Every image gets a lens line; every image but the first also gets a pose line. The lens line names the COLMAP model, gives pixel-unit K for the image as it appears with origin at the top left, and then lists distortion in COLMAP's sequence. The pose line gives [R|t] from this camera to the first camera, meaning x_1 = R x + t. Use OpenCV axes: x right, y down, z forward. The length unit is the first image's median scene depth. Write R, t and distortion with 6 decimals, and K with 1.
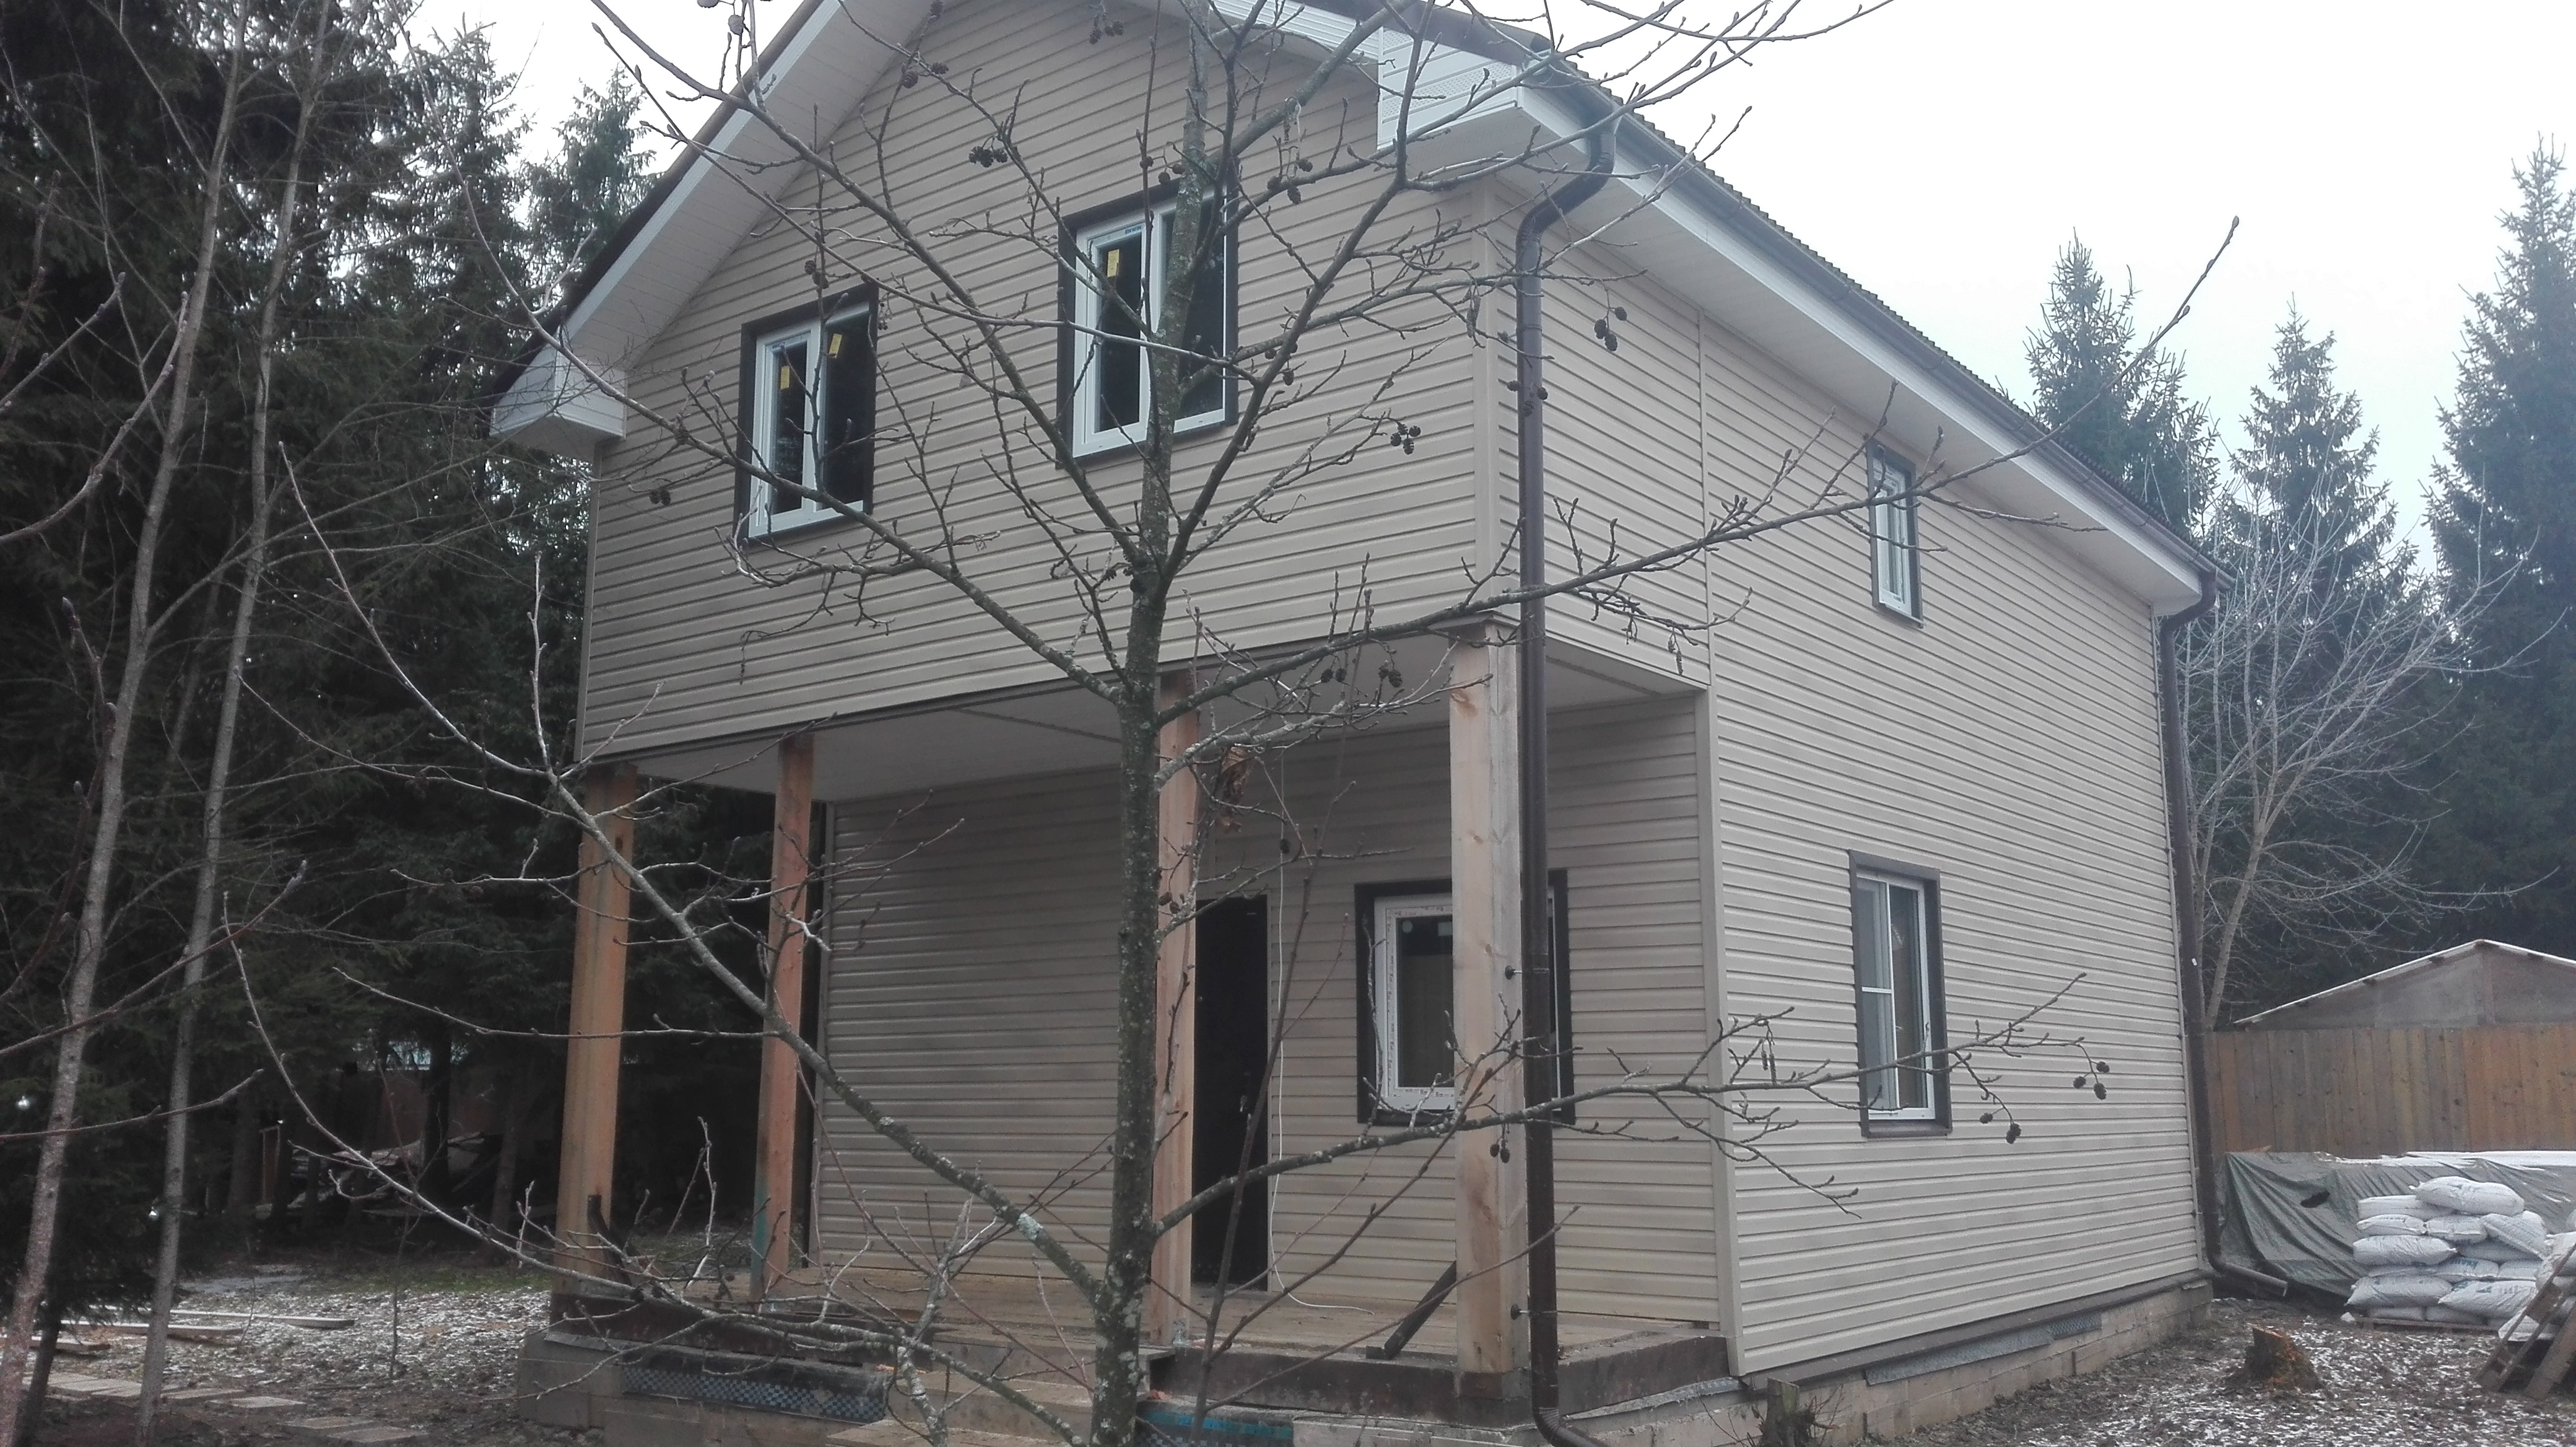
lens RADIAL K [[2129.2, 0, 1314.4], [0, 2129.2, 715.6], [0, 0, 1]] dist [0.118757, -0.238120]
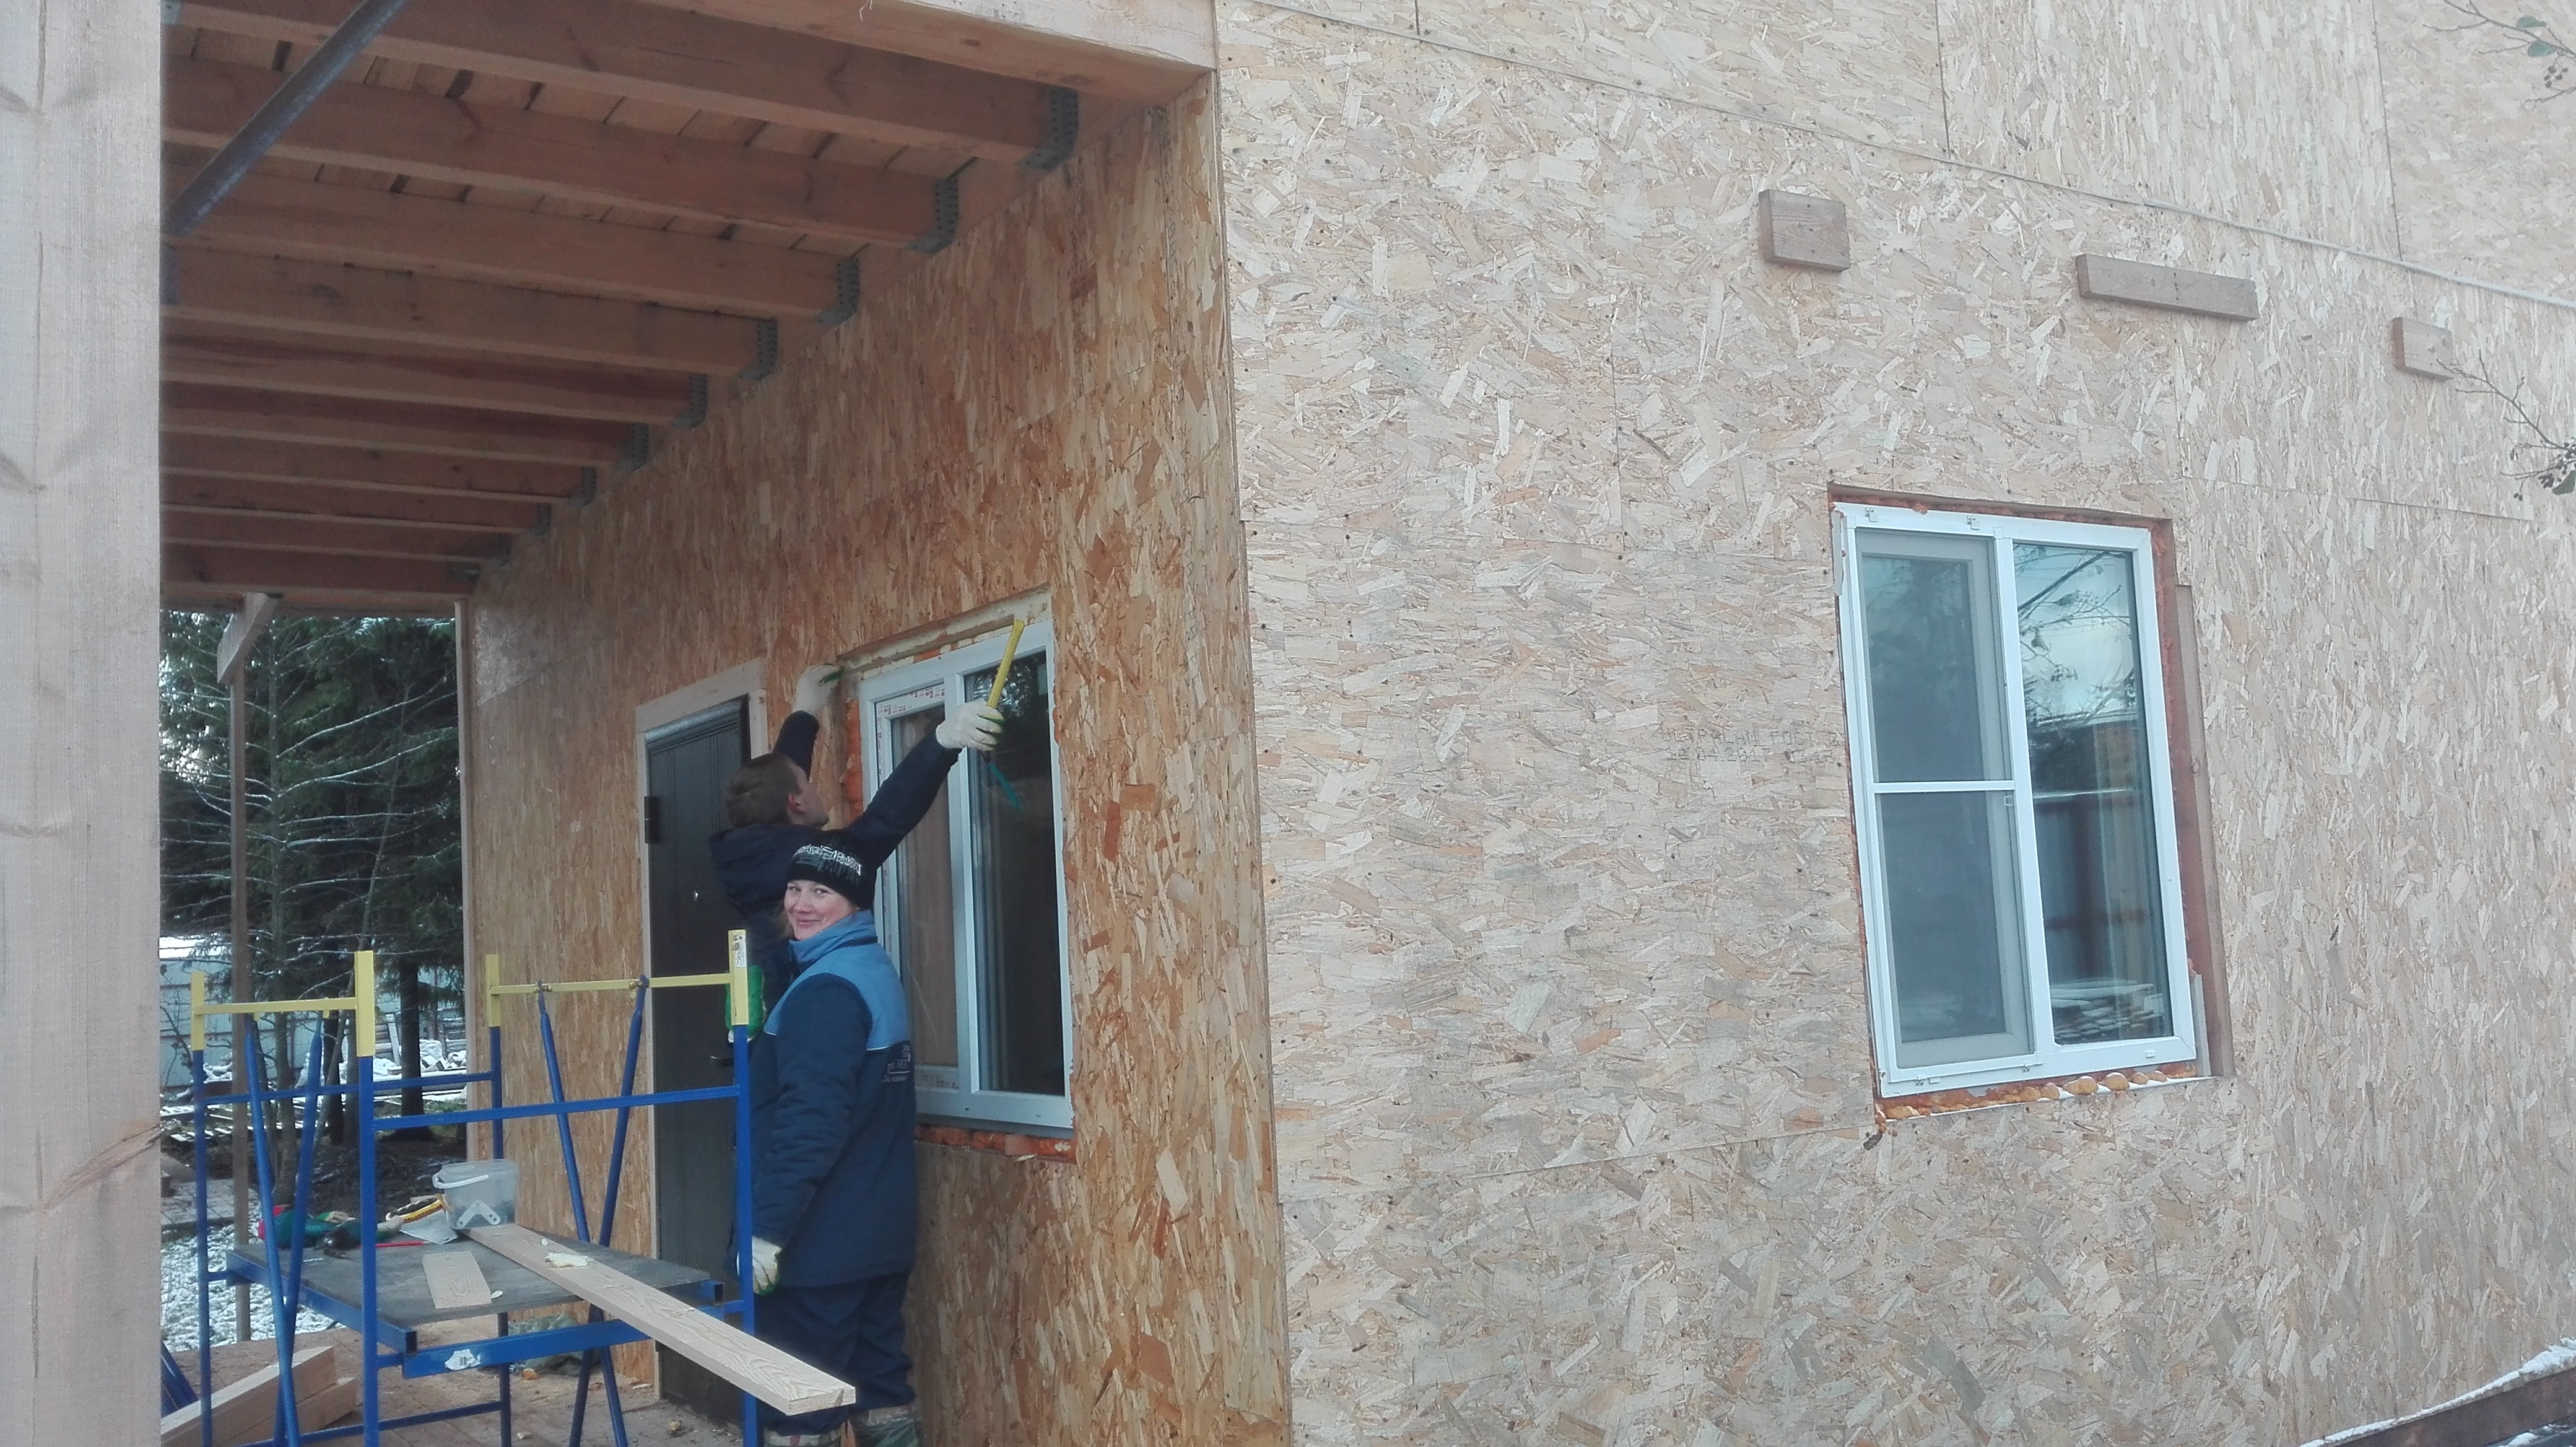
lens RADIAL K [[2129.2, 0, 1265.8], [0, 2129.2, 730.9], [0, 0, 1]] dist [0.118757, -0.238120]
pose [[0.937450, -0.084093, -0.337810, 0.271220], [0.115242, 0.990637, 0.073201, 0.068303], [0.328492, -0.107552, 0.938363, 0.545013]]
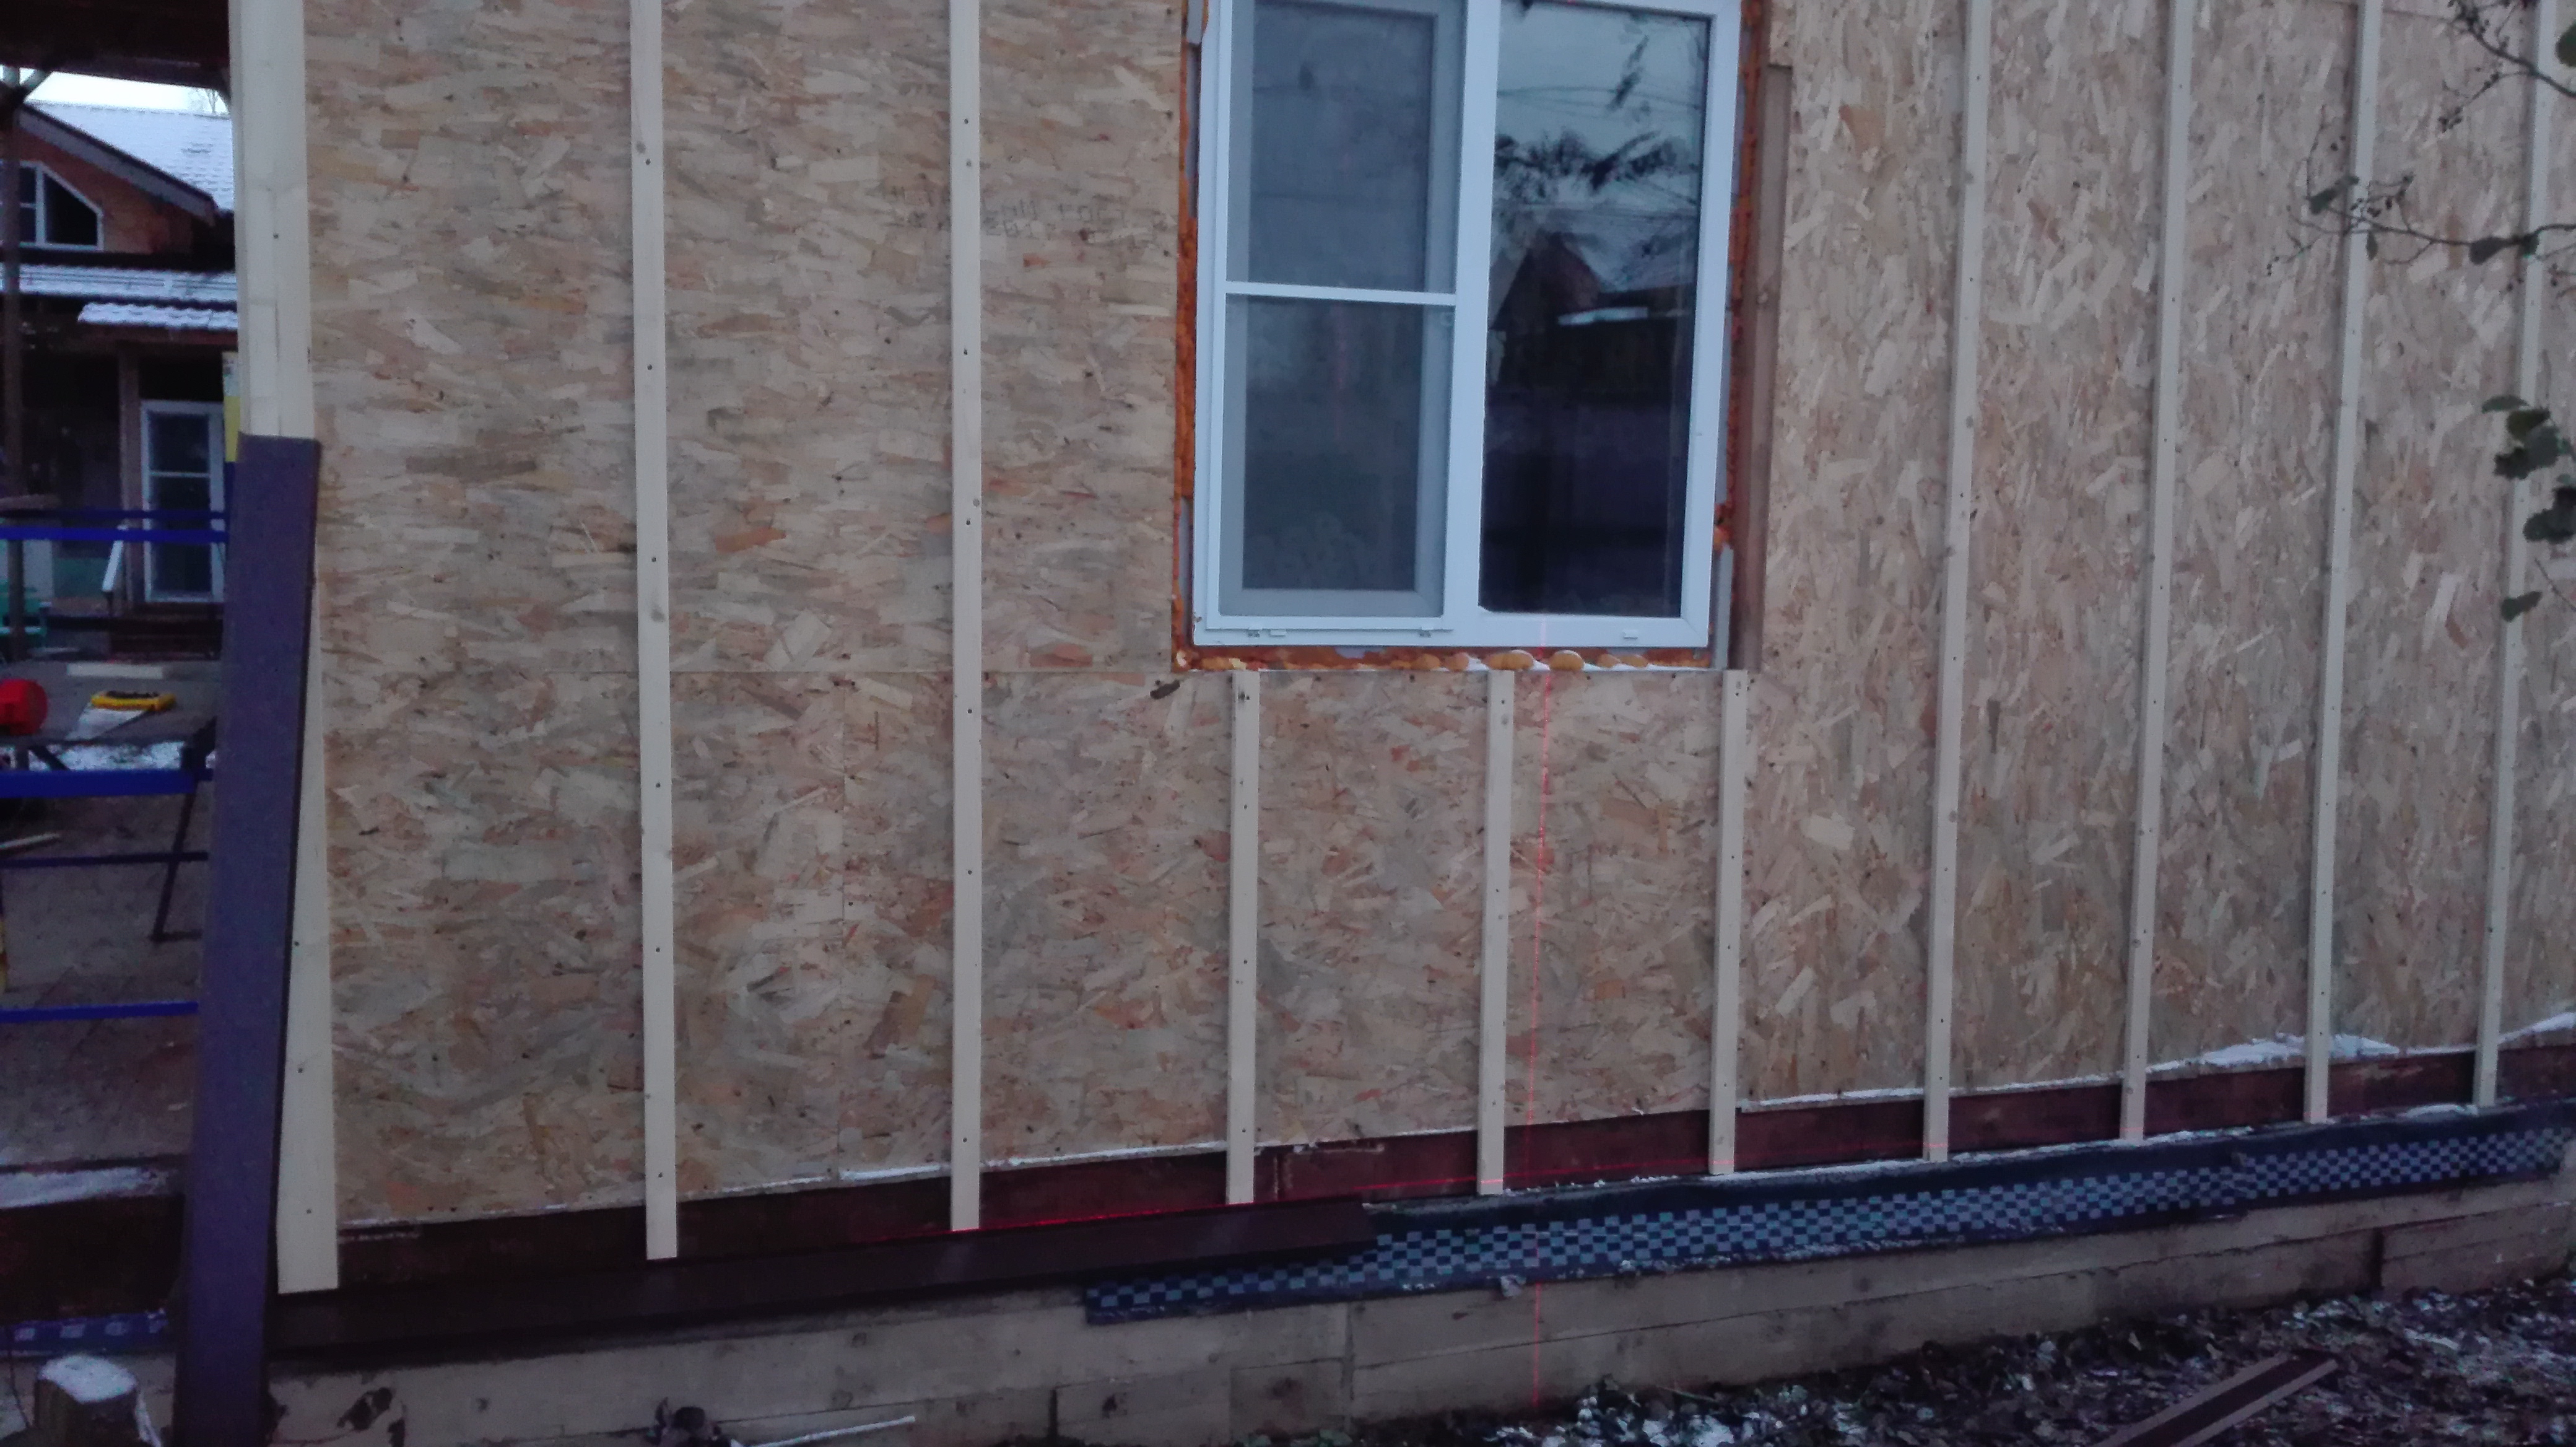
lens RADIAL K [[2129.2, 0, 1301.6], [0, 2129.2, 718.8], [0, 0, 1]] dist [0.118757, -0.238120]
pose [[0.837087, 0.078983, -0.541339, 0.442271], [0.068389, 0.966653, 0.246789, 0.105399], [0.542779, -0.243605, 0.803771, 0.677628]]
